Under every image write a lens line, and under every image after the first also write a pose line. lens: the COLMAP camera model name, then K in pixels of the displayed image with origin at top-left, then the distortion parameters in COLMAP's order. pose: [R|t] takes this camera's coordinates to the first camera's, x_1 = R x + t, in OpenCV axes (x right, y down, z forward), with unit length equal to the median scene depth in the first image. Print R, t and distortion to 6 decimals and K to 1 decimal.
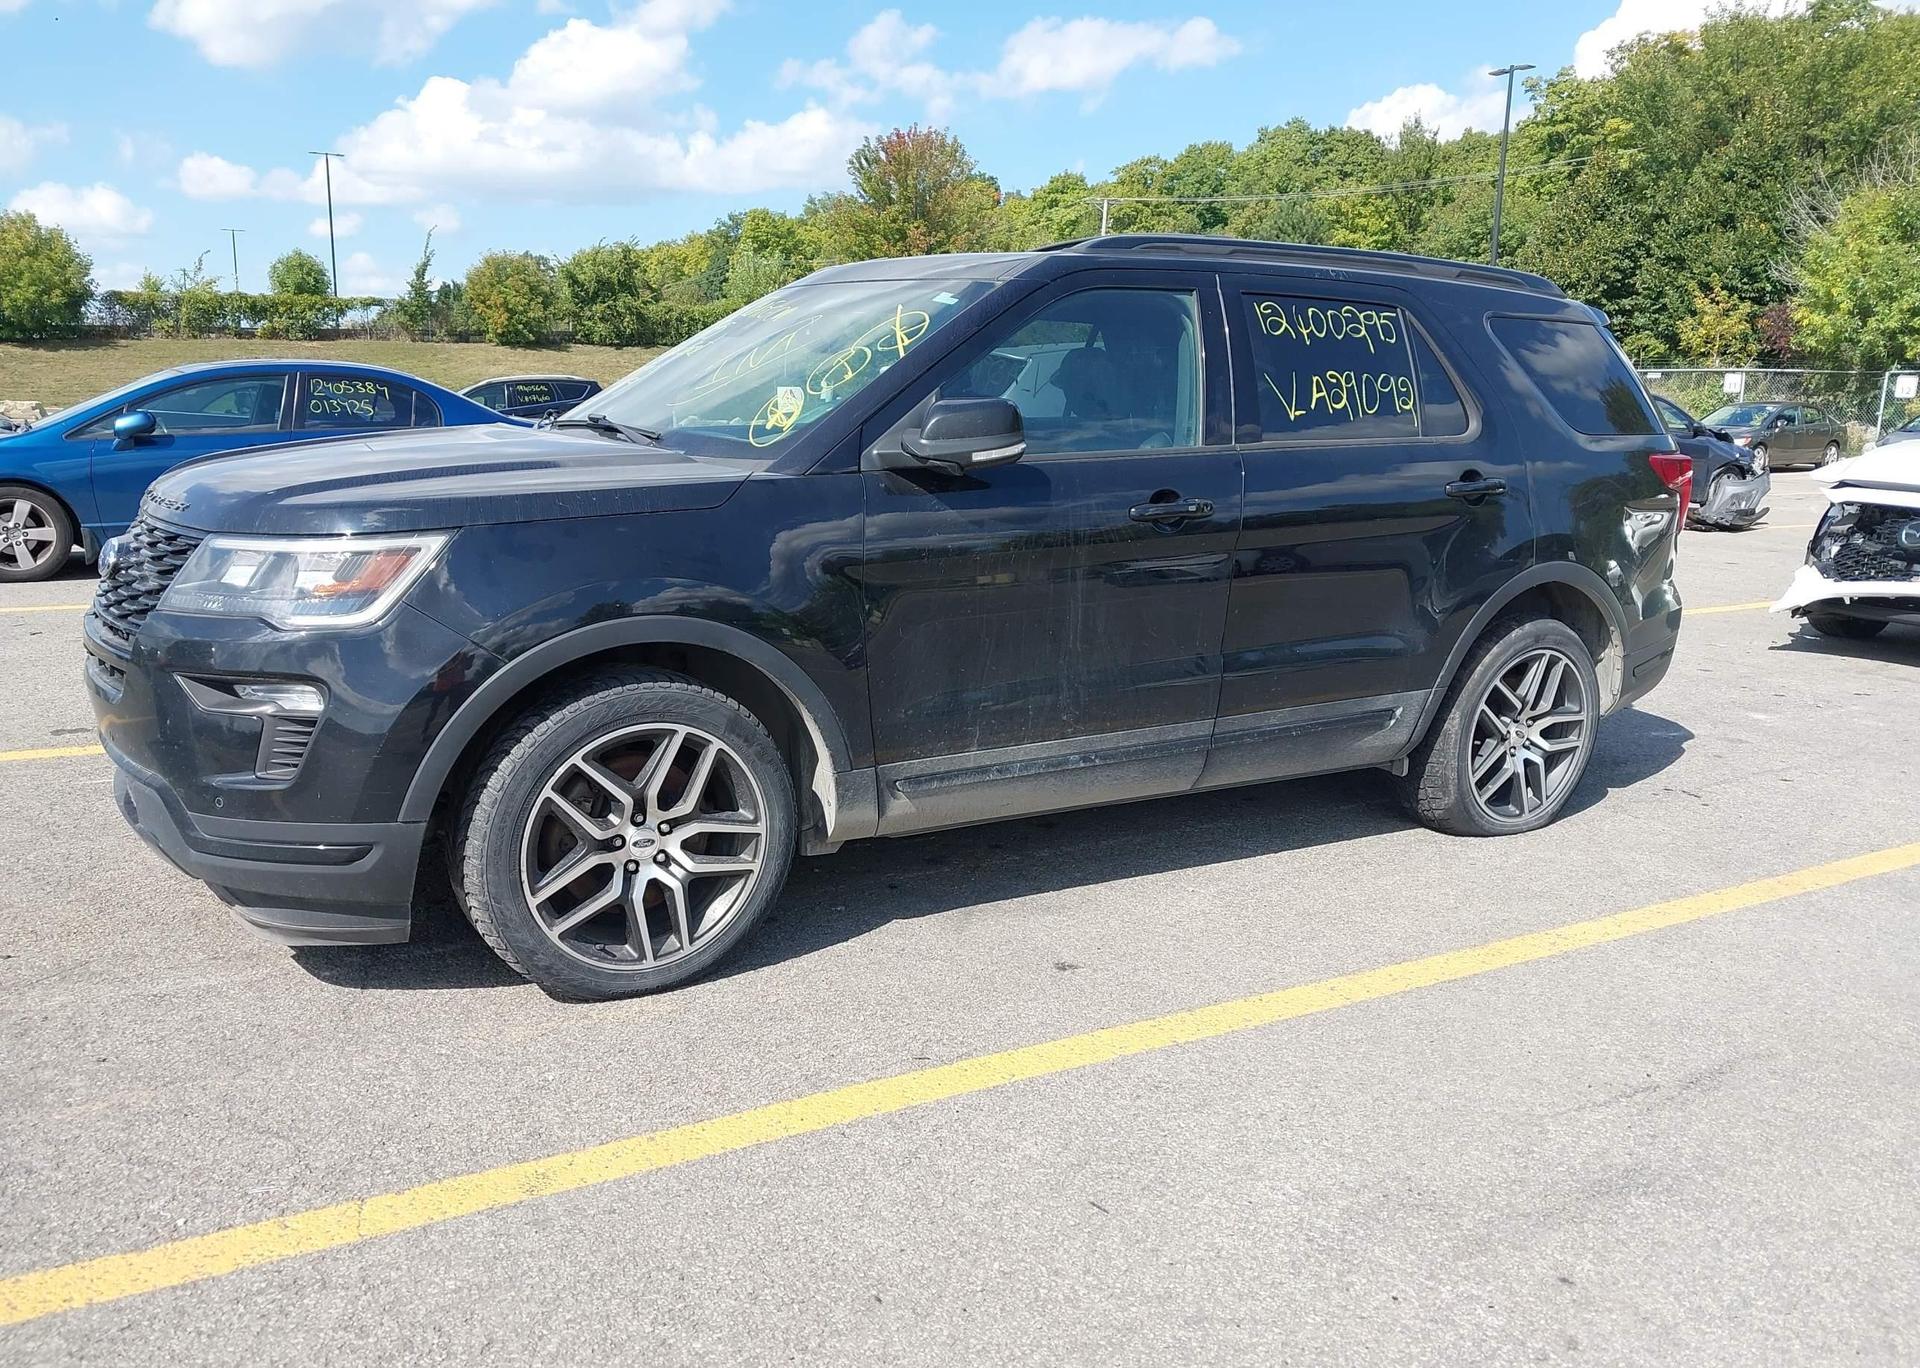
lens RADIAL K [[1579.5, 0, 960.0], [0, 1579.5, 684.0], [0, 0, 1]] dist [0.025397, 0.009475]
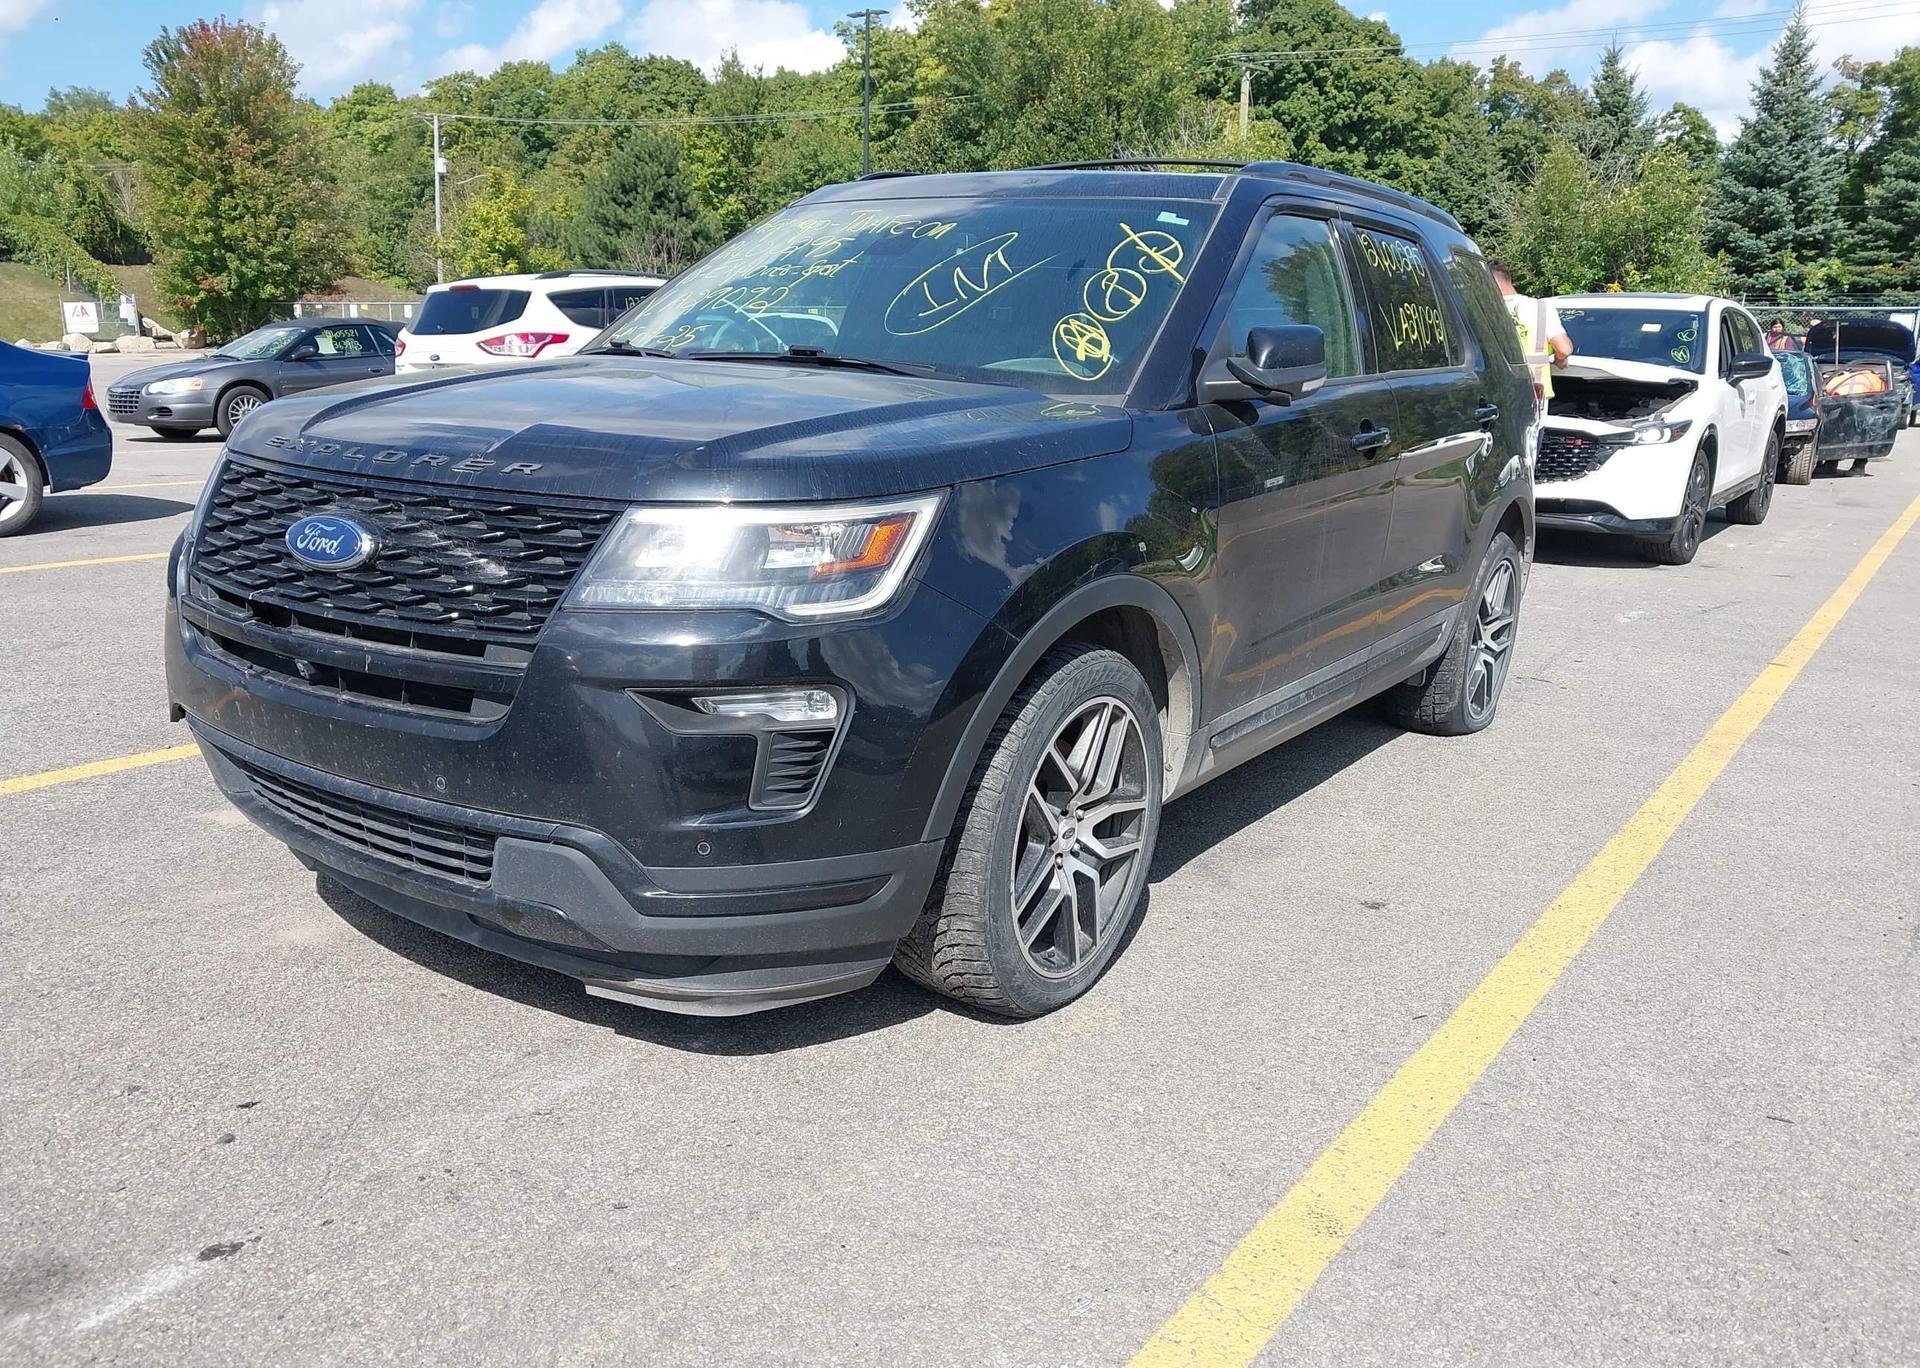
lens RADIAL K [[1558.2, 0, 960.0], [0, 1558.2, 684.0], [0, 0, 1]] dist [0.029738, 0.003018]
pose [[0.915870, -0.089567, 0.391358, -0.597589], [0.071853, 0.995626, 0.059709, -0.040761], [-0.394994, -0.026565, 0.918300, 0.217060]]
